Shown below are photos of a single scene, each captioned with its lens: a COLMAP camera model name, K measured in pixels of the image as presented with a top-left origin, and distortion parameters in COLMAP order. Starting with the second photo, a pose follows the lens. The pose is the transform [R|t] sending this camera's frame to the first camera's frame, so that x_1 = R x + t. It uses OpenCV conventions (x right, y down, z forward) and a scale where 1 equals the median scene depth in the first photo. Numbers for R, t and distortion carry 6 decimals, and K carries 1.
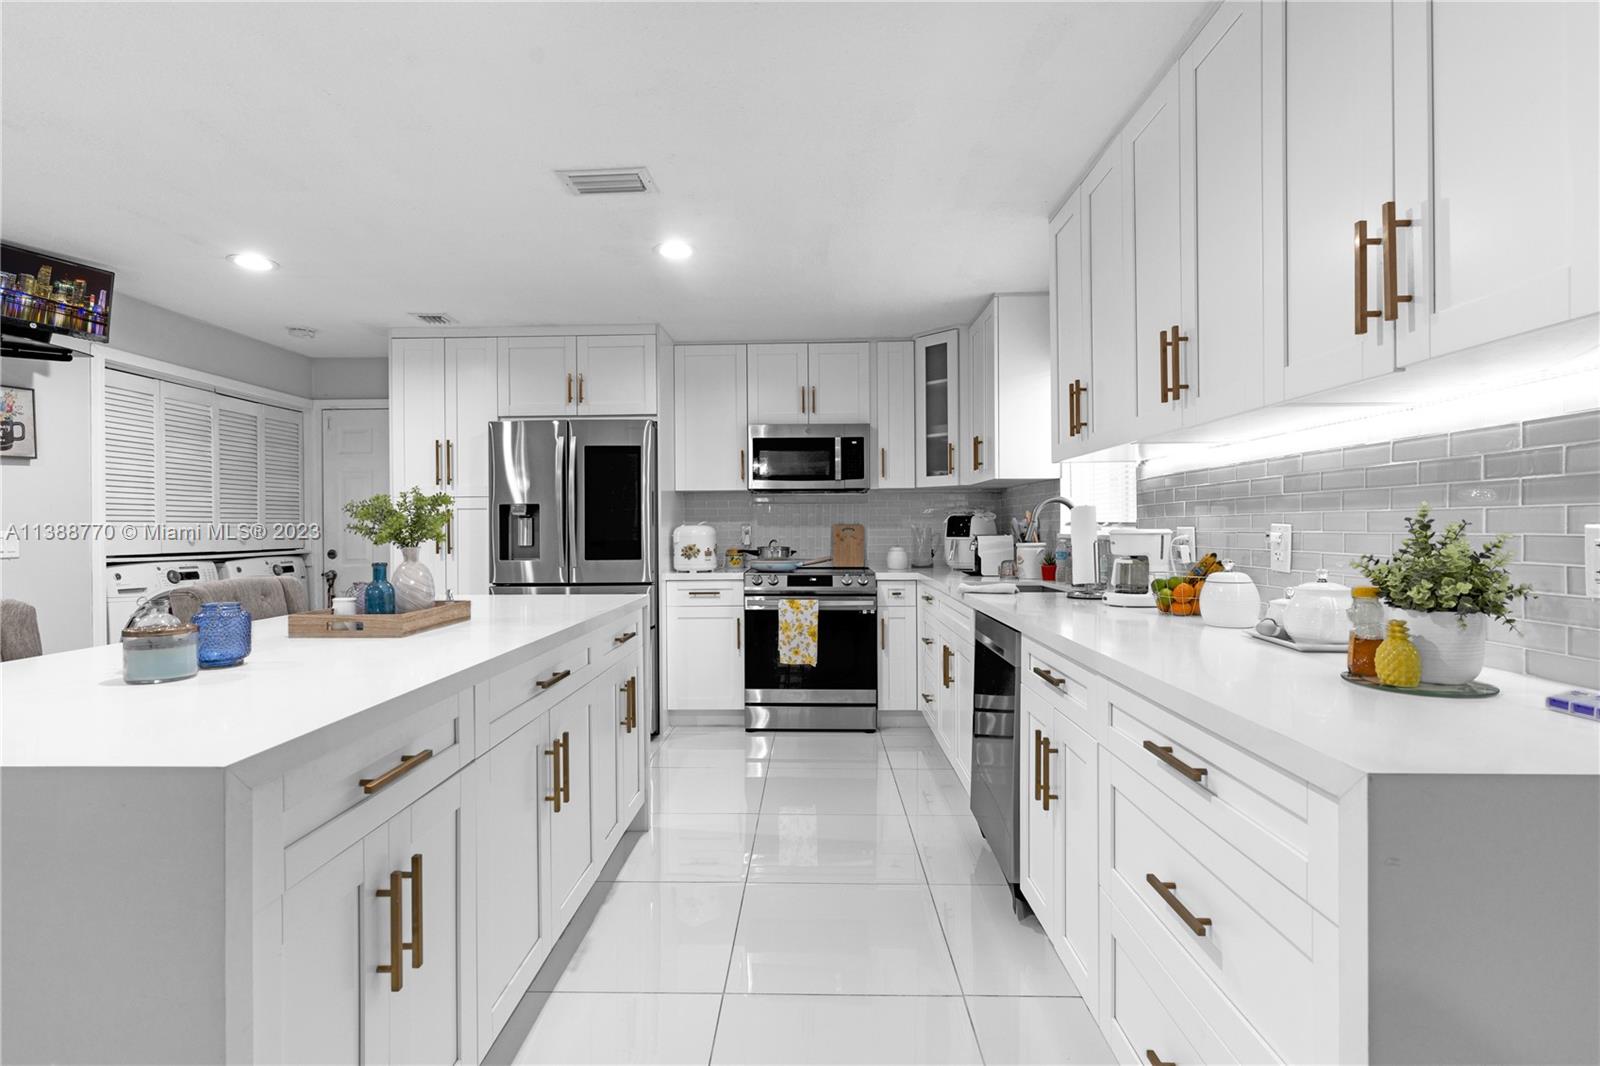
lens RADIAL K [[767.0, 0, 800.1], [0, 767.0, 532.4], [0, 0, 1]] dist [-0.001138, 0.000643]
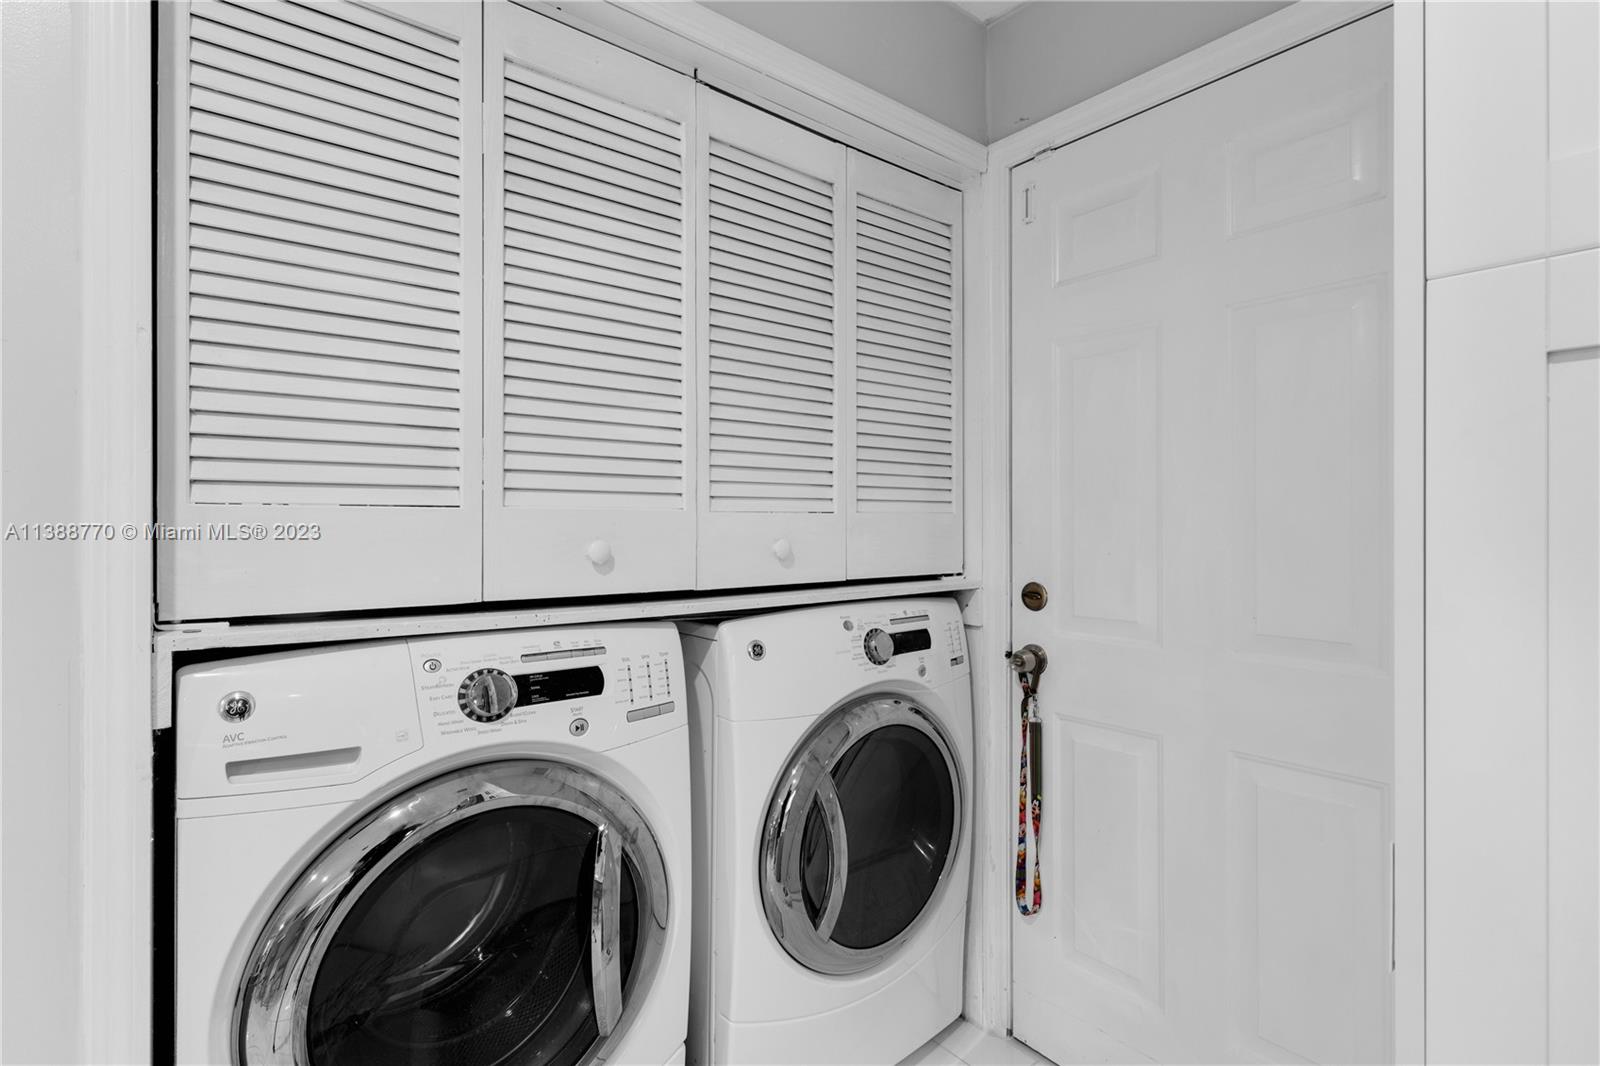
lens RADIAL K [[767.0, 0, 801.1], [0, 767.0, 528.6], [0, 0, 1]] dist [-0.001138, 0.000643]
pose [[0.649761, 0.004324, -0.760126, -0.455840], [-0.004080, 0.999989, 0.002200, -0.000659], [0.760127, 0.001672, 0.649772, 0.761184]]
